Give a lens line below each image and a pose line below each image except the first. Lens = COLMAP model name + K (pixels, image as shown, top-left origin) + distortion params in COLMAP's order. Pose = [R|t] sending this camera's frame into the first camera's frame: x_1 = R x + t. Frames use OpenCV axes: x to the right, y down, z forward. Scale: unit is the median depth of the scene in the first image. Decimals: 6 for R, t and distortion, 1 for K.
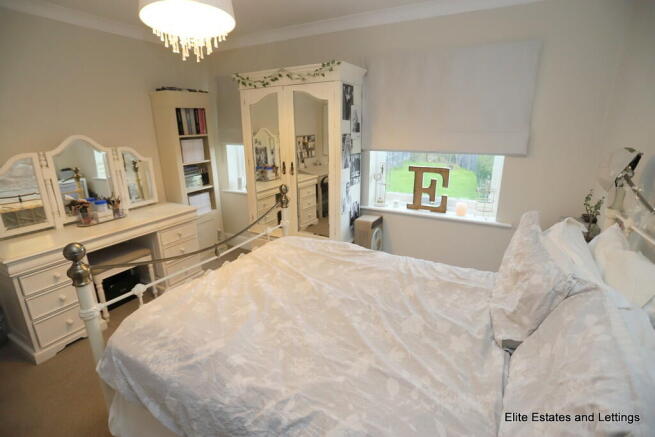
lens RADIAL K [[315.6, 0, 323.3], [0, 315.6, 215.8], [0, 0, 1]] dist [-0.039554, 0.006764]
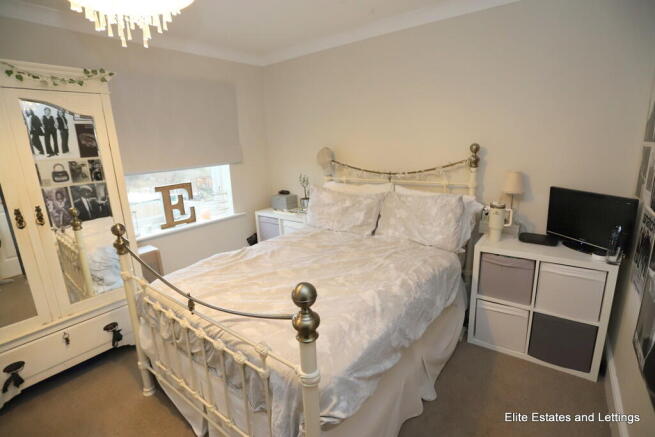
lens RADIAL K [[315.6, 0, 321.3], [0, 315.6, 219.6], [0, 0, 1]] dist [-0.039554, 0.006764]
pose [[0.156937, -0.231960, 0.959982, -0.939309], [0.312564, 0.933727, 0.174519, -0.105829], [-0.936843, 0.272667, 0.219039, 0.480742]]
